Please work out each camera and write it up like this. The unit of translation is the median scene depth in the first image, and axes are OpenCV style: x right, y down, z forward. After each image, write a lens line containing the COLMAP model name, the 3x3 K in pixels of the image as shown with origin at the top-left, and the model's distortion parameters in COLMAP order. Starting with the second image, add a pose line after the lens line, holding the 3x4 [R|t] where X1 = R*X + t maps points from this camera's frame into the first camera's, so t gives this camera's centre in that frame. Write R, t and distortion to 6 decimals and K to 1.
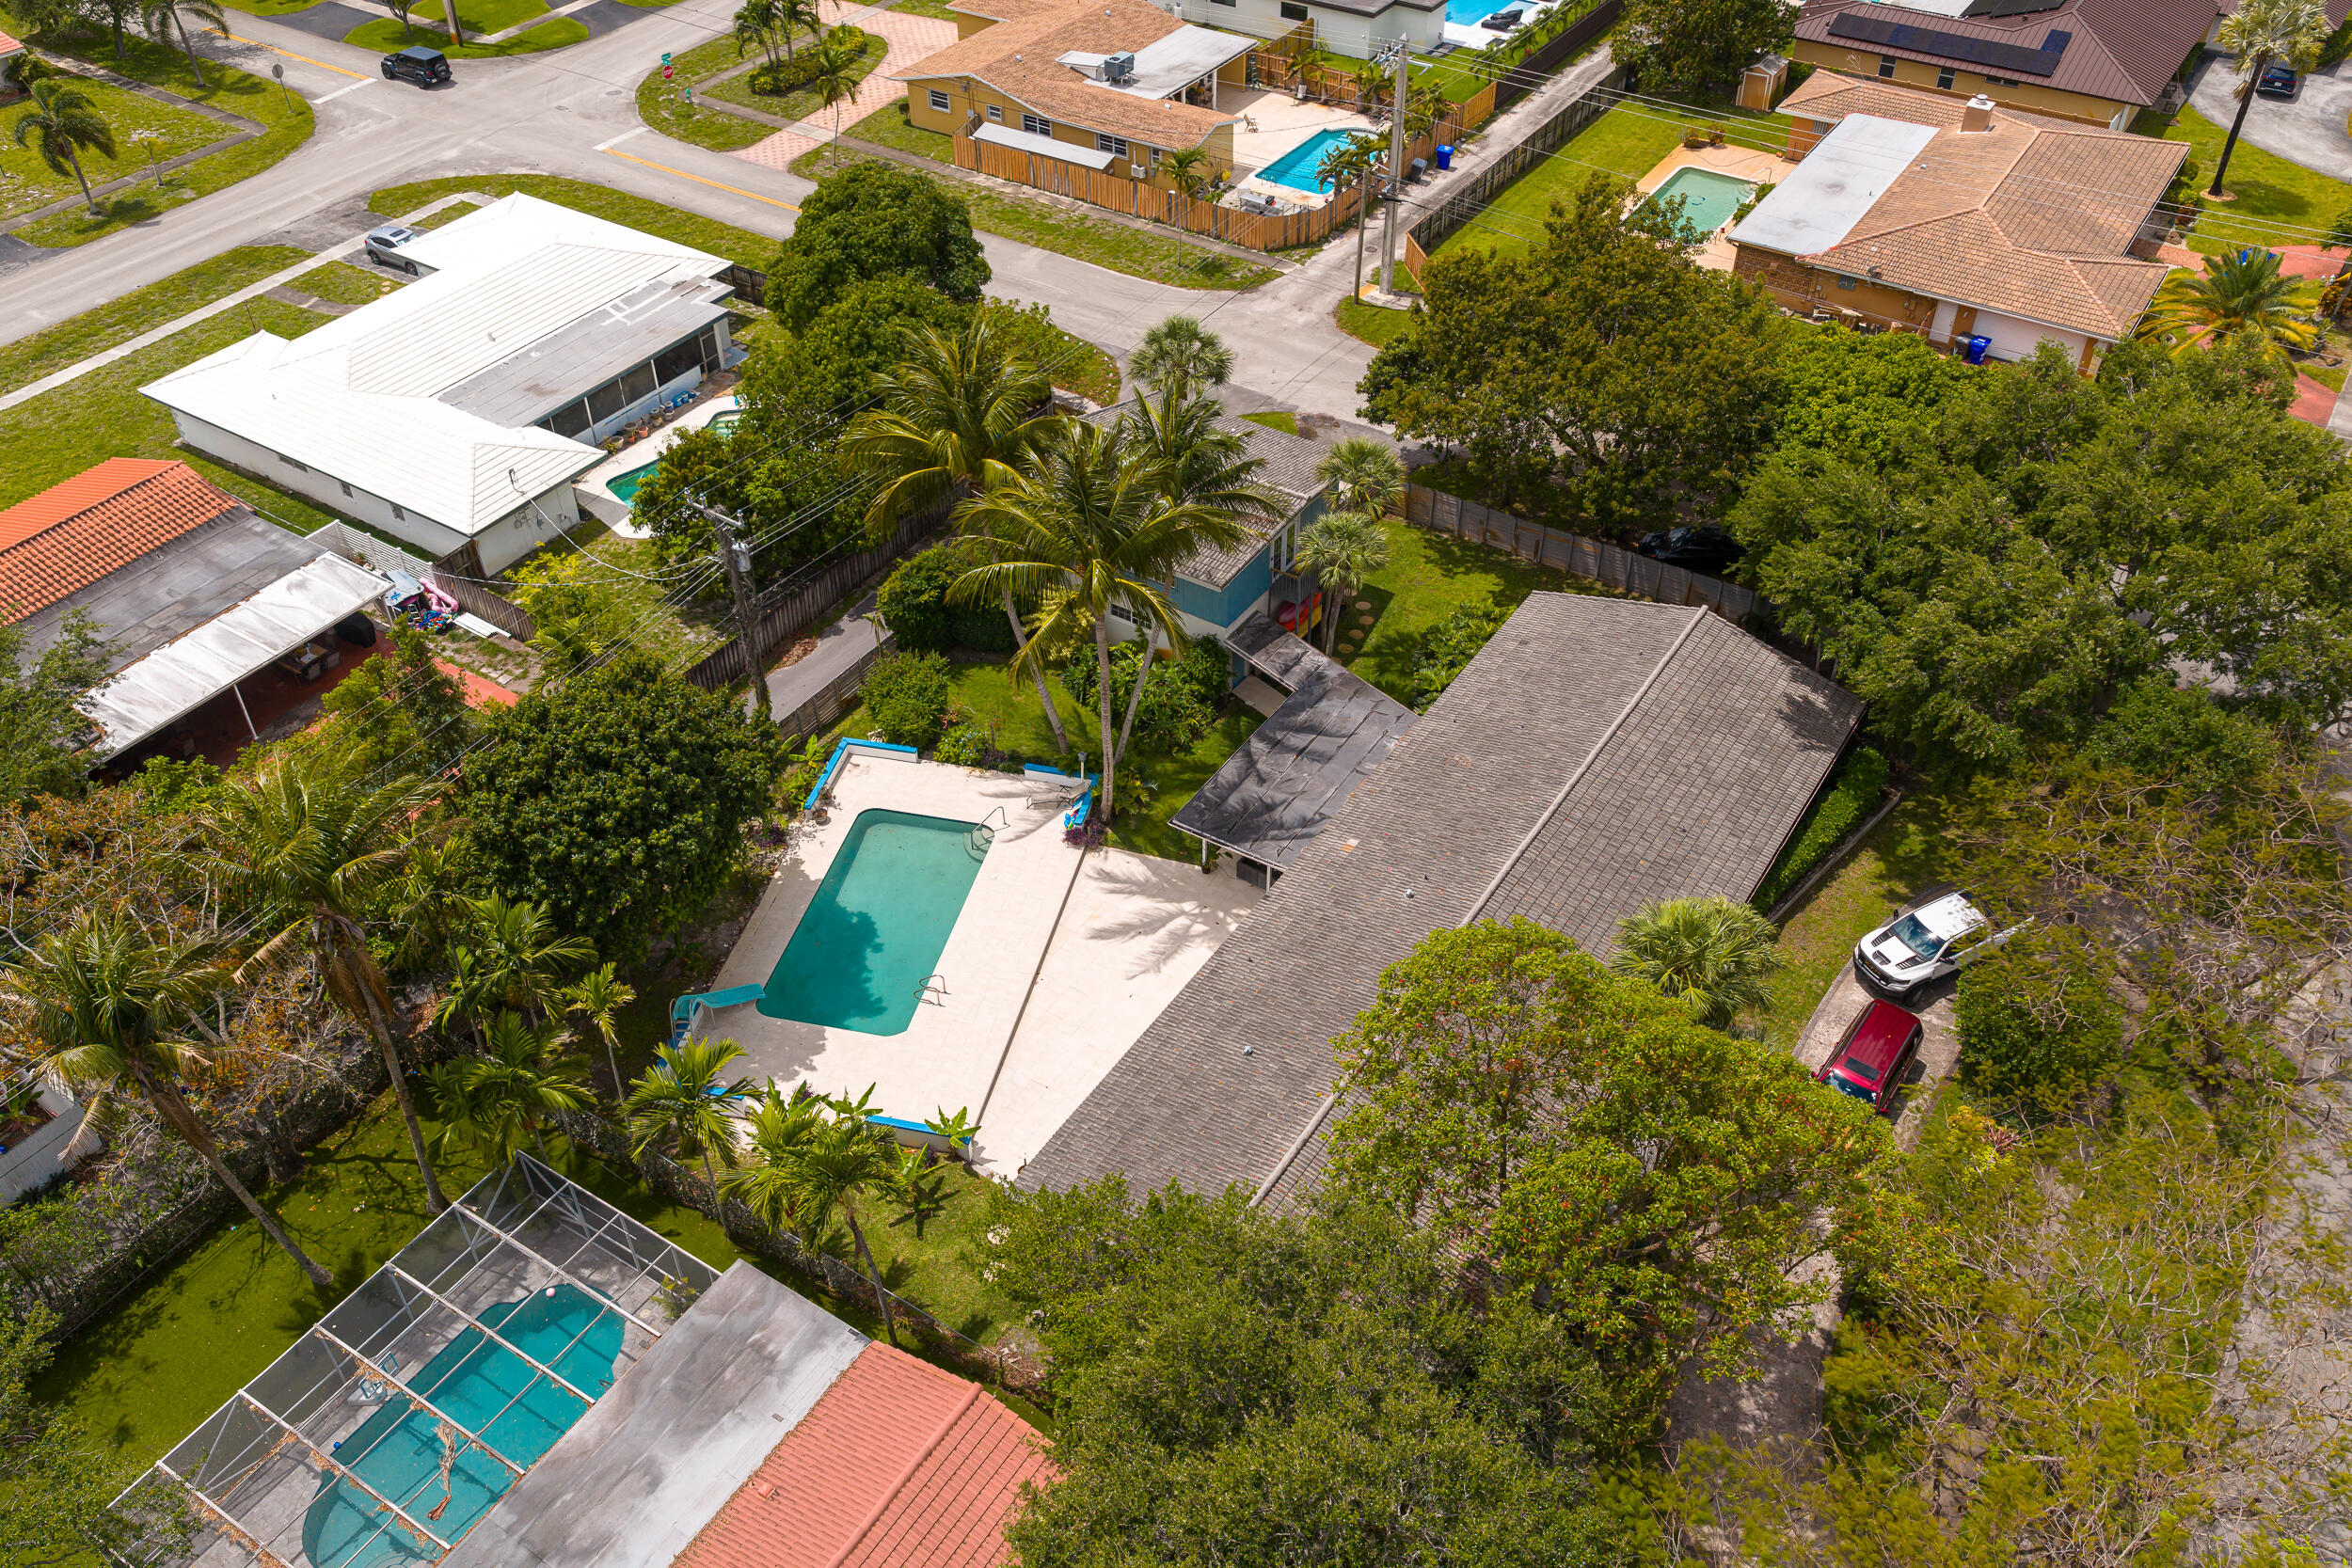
lens RADIAL K [[1902.8, 0, 1176.0], [0, 1902.8, 784.0], [0, 0, 1]] dist [0.012829, -0.010445]
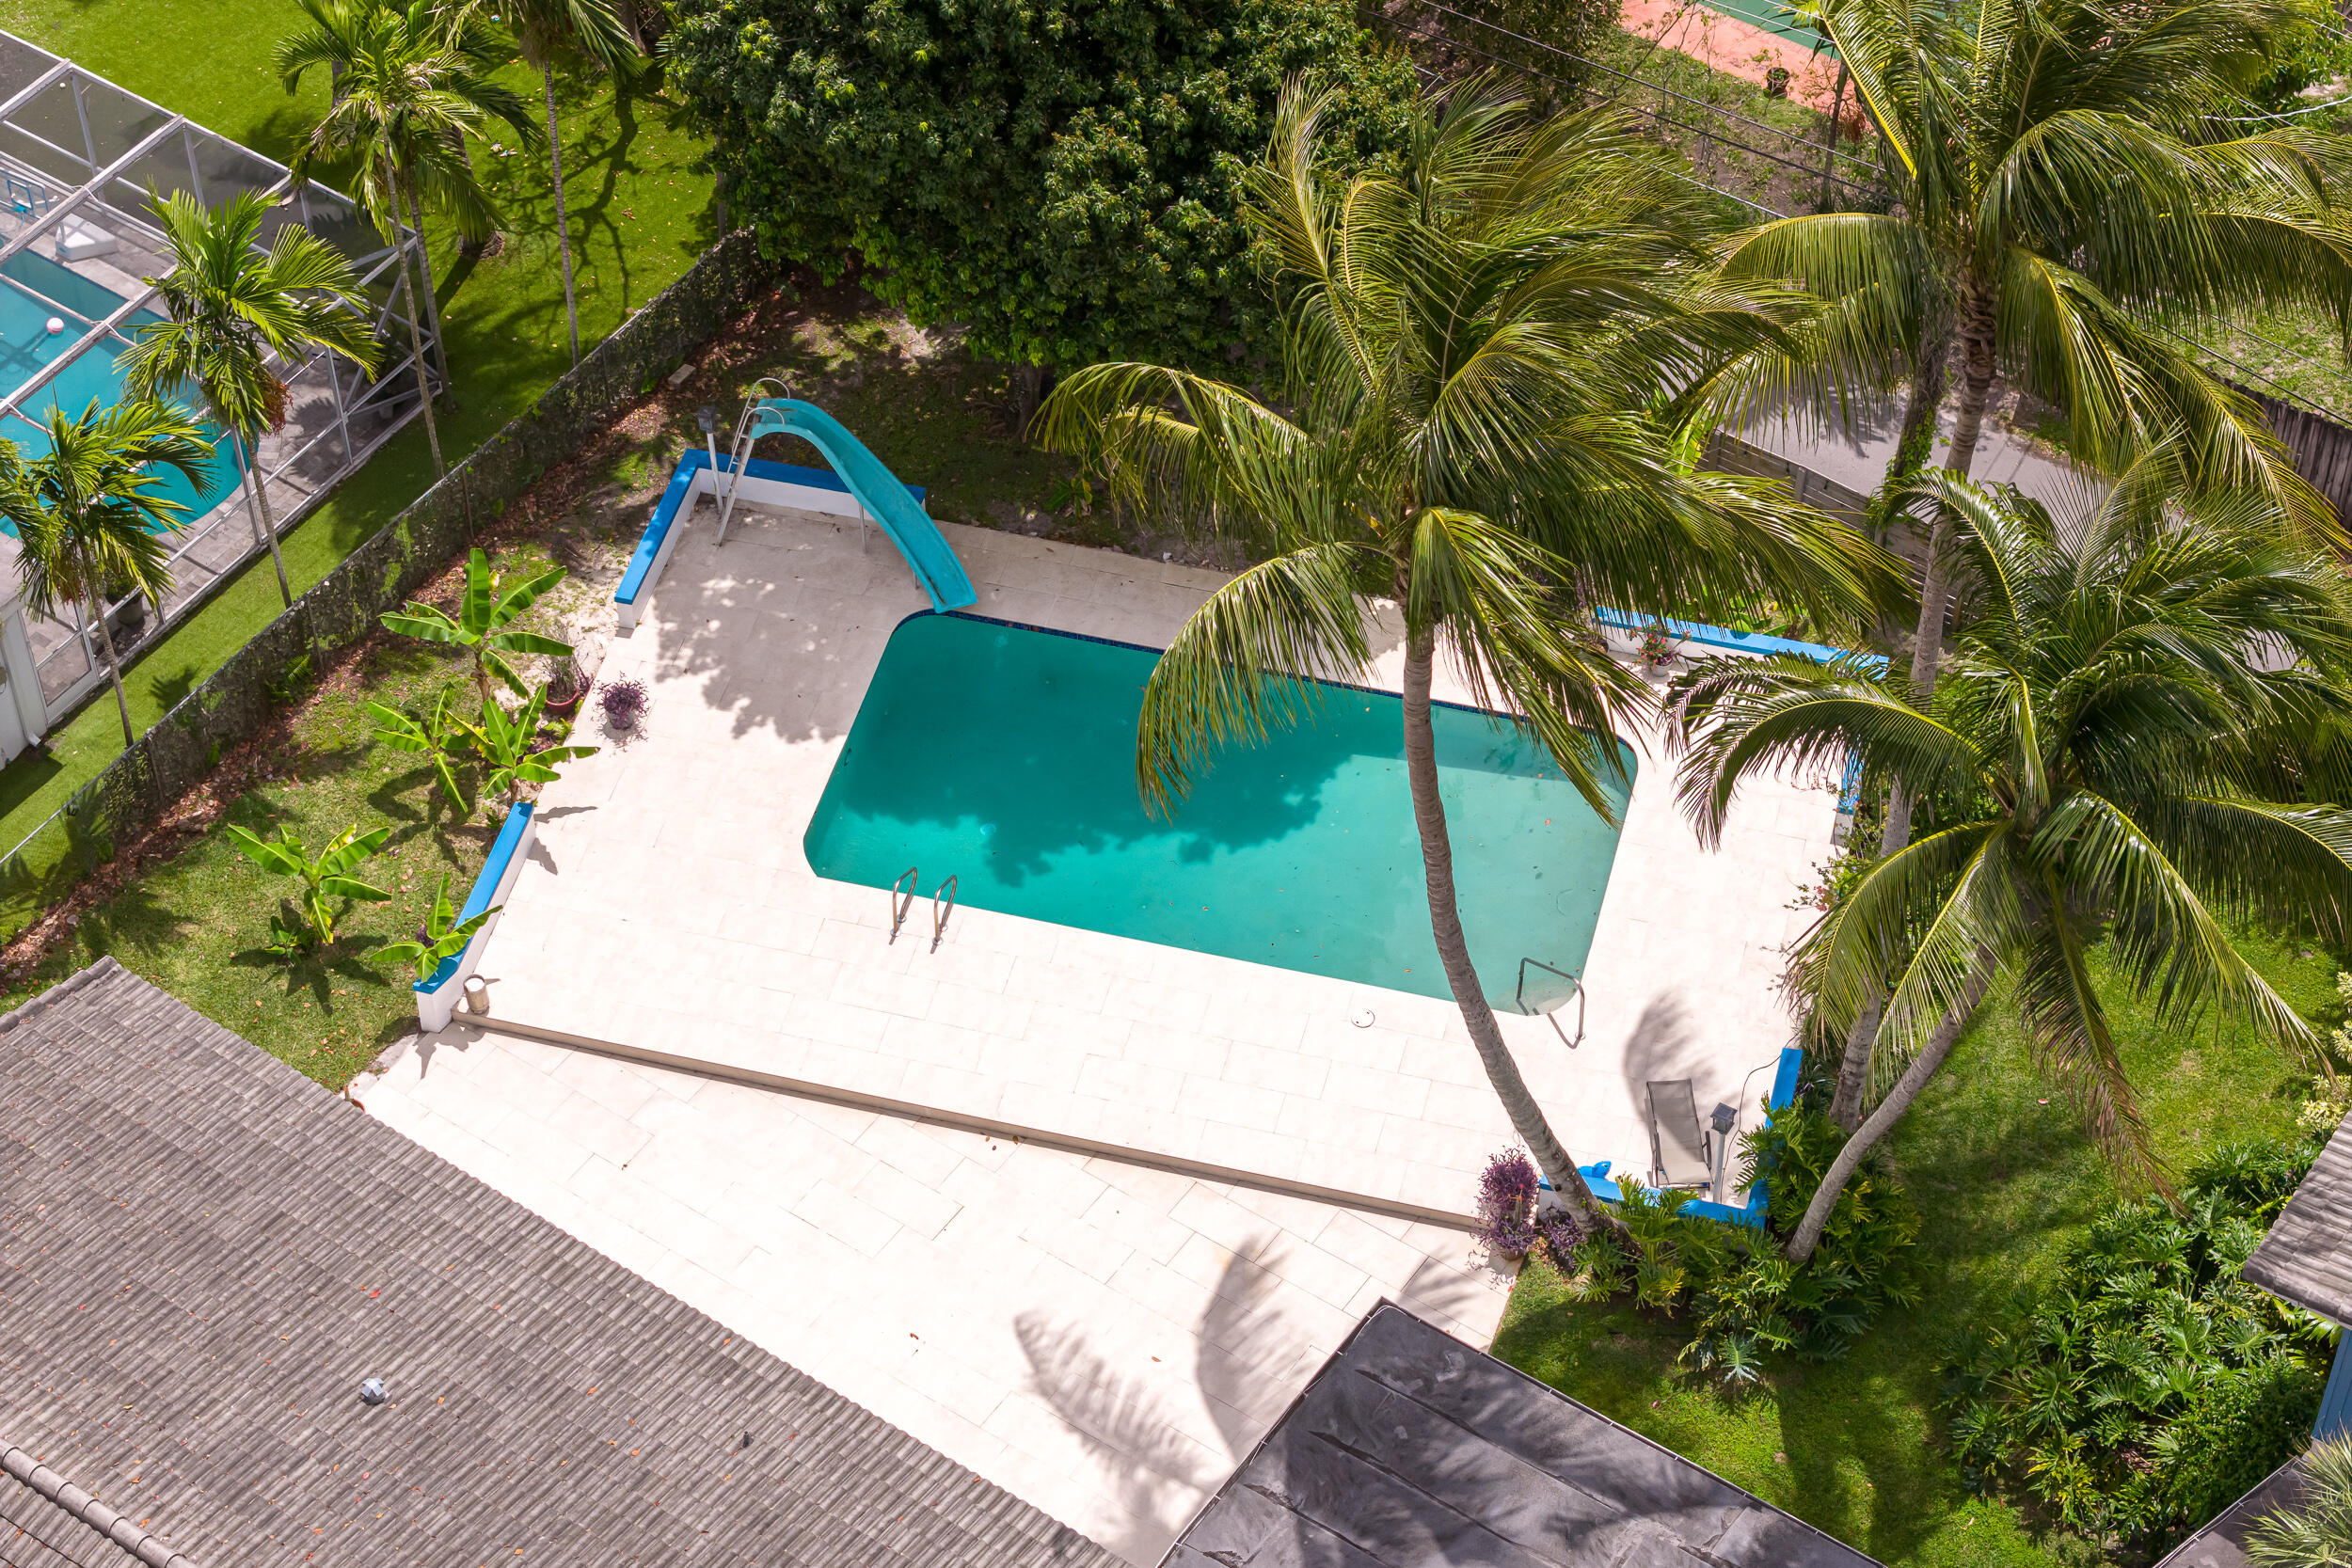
lens RADIAL K [[4620.7, 0, 1176.0], [0, 4620.7, 784.0], [0, 0, 1]] dist [-0.126609, -0.139875]
pose [[-0.024005, 0.740228, -0.671928, 0.334086], [-0.649062, 0.499659, 0.573637, -0.327699], [0.760357, 0.449893, 0.468459, 0.386310]]
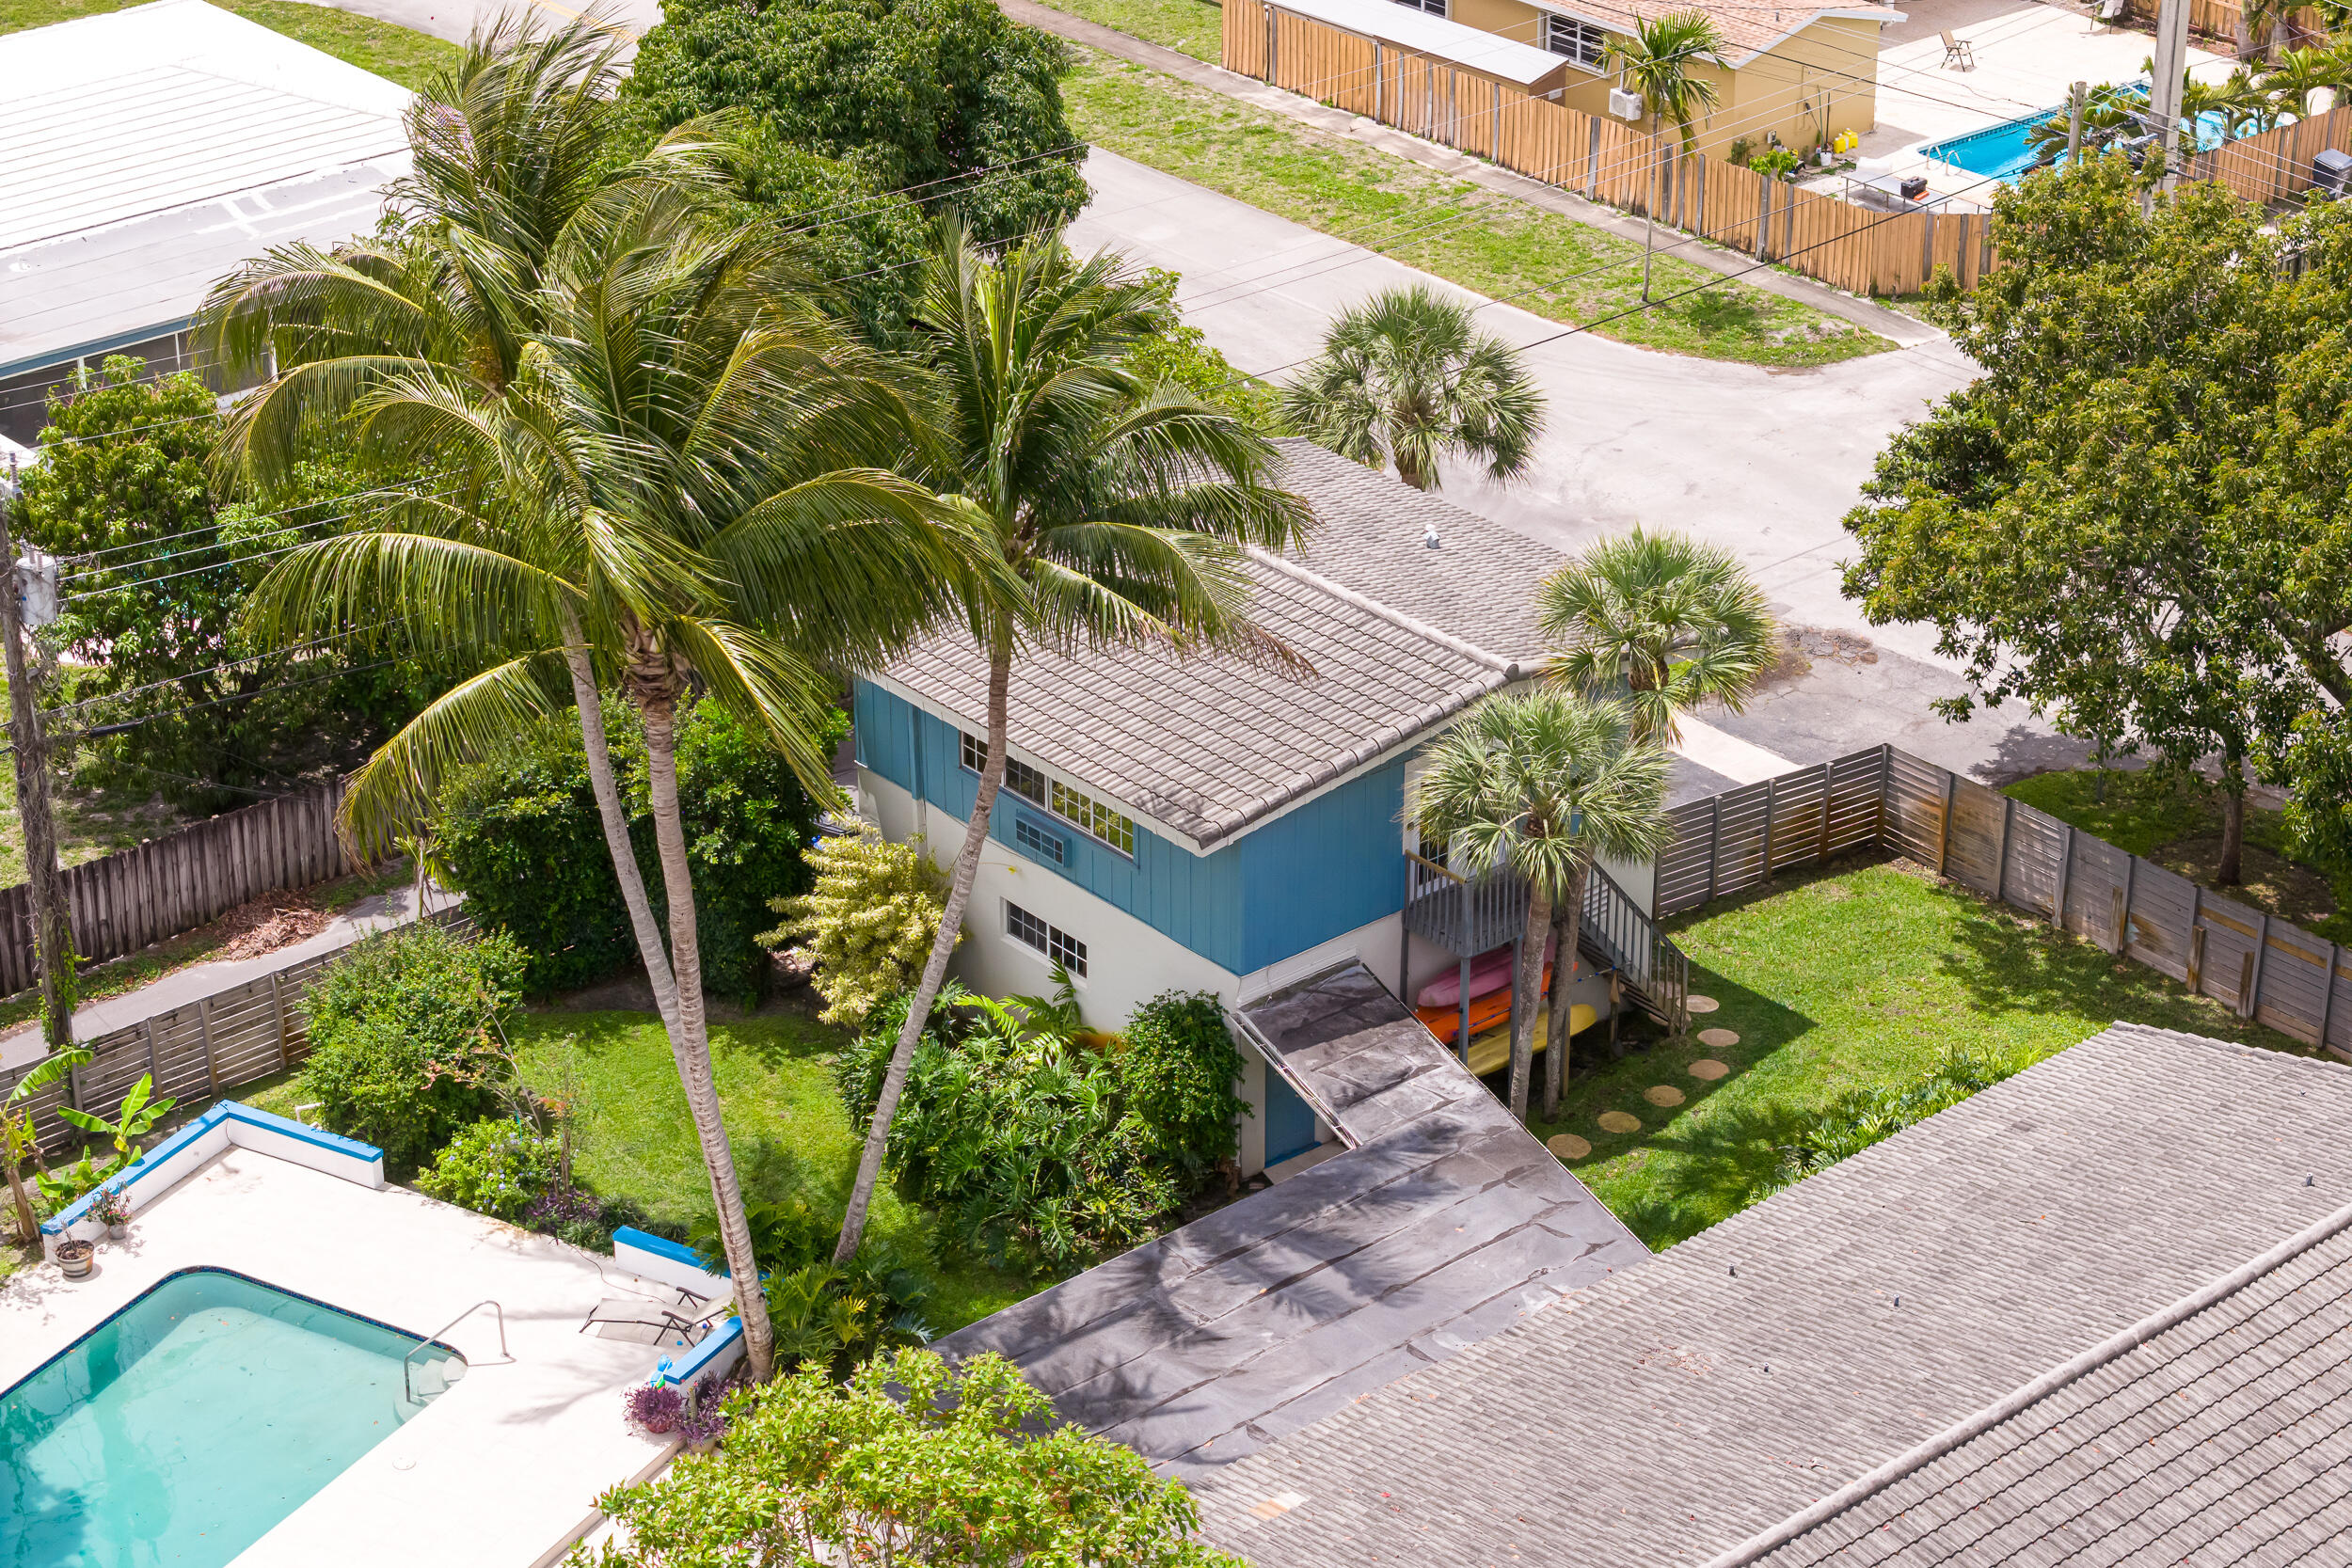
lens RADIAL K [[4620.7, 0, 1176.0], [0, 4620.7, 784.0], [0, 0, 1]] dist [-0.126609, -0.139875]
pose [[0.959148, 0.128947, -0.251810, 0.186247], [-0.187346, 0.956455, -0.223819, 0.067818], [0.211984, 0.261851, 0.941540, 0.107017]]
